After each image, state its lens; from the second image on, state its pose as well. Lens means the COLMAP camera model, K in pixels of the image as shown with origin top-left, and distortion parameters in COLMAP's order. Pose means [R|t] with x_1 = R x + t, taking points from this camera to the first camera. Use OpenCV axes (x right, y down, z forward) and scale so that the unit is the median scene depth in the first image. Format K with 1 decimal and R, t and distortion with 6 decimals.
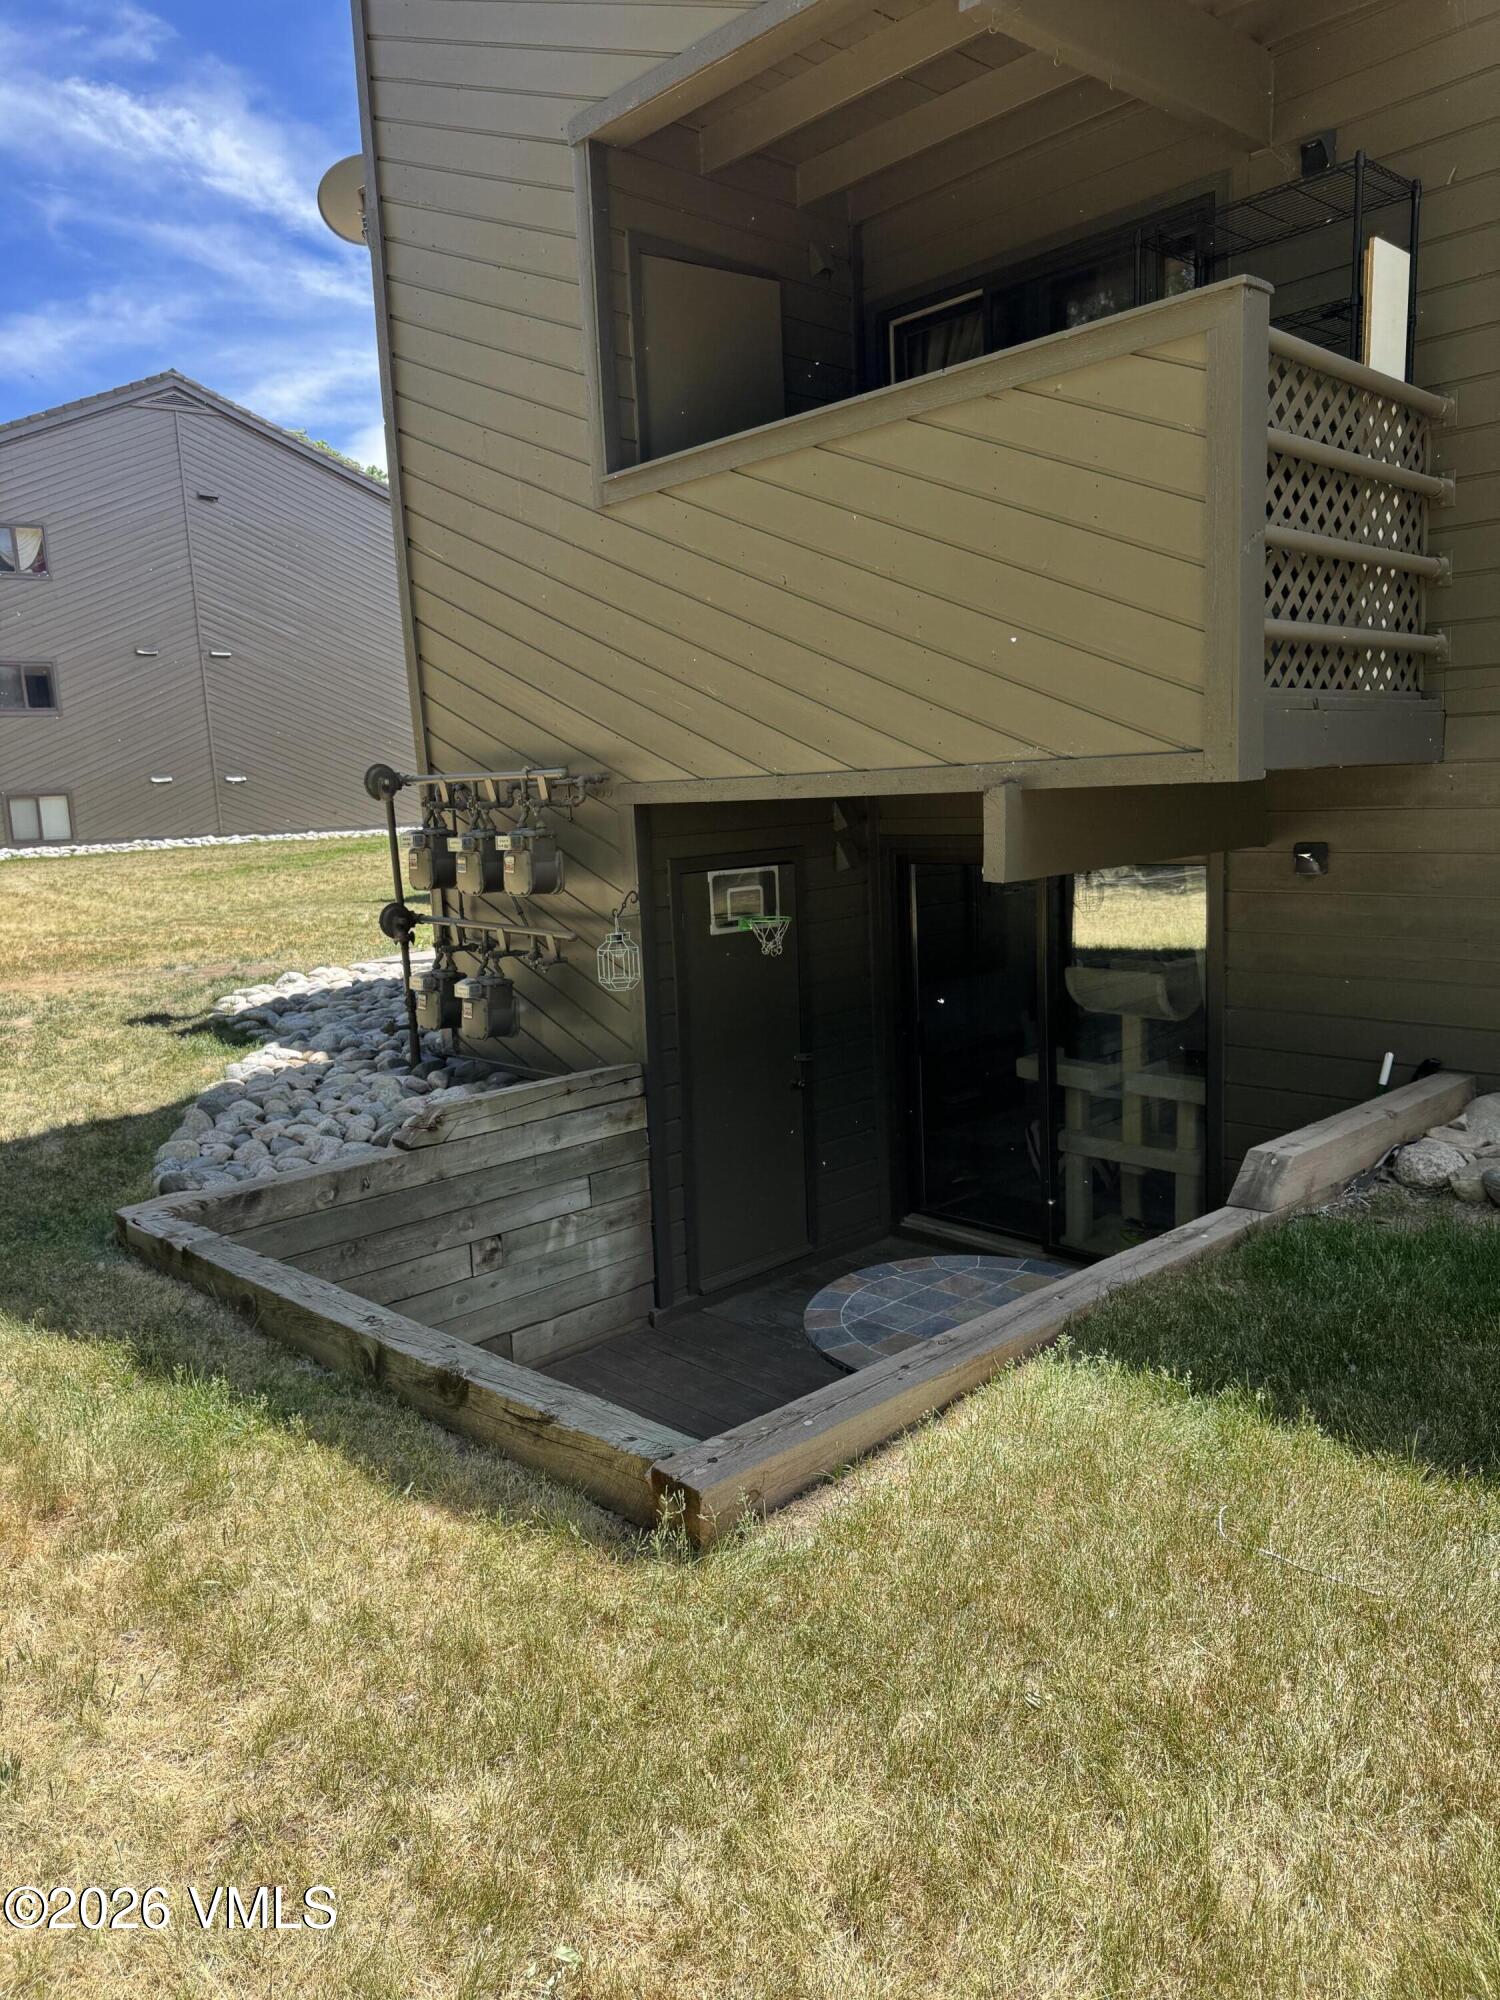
lens RADIAL K [[1431.3, 0, 765.0], [0, 1431.3, 1015.4], [0, 0, 1]] dist [0.029159, -0.059280]
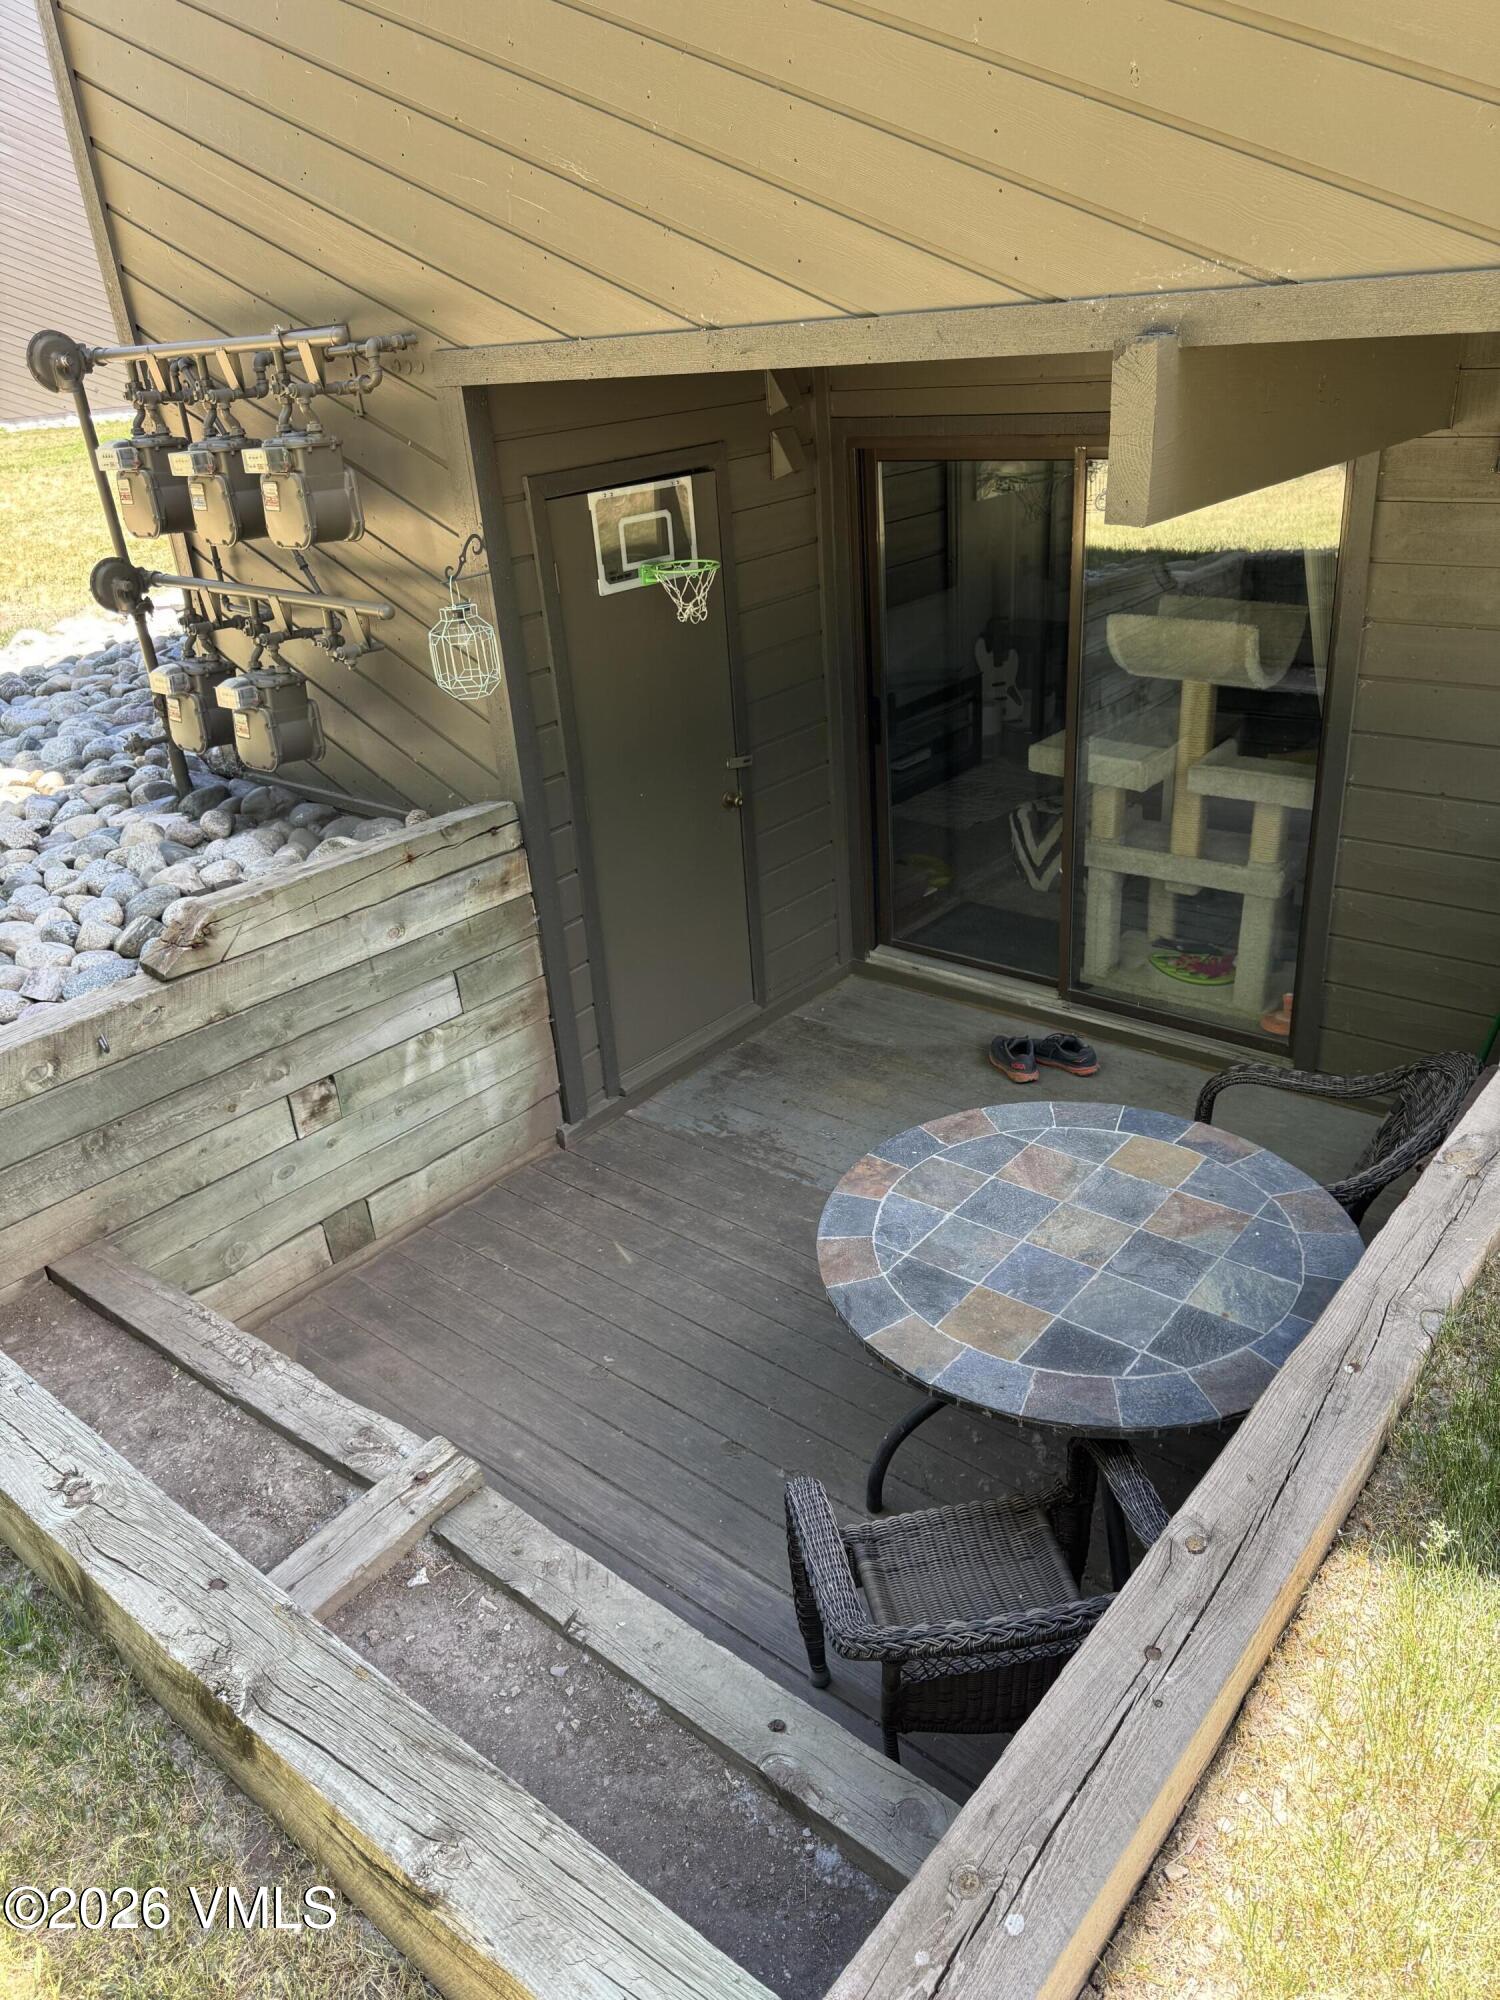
lens RADIAL K [[1431.3, 0, 774.1], [0, 1431.3, 1029.4], [0, 0, 1]] dist [0.029159, -0.059280]
pose [[0.993832, -0.070454, 0.085636, -0.029068], [0.042836, 0.956202, 0.289556, -0.053548], [-0.102286, -0.284102, 0.953323, 0.303946]]
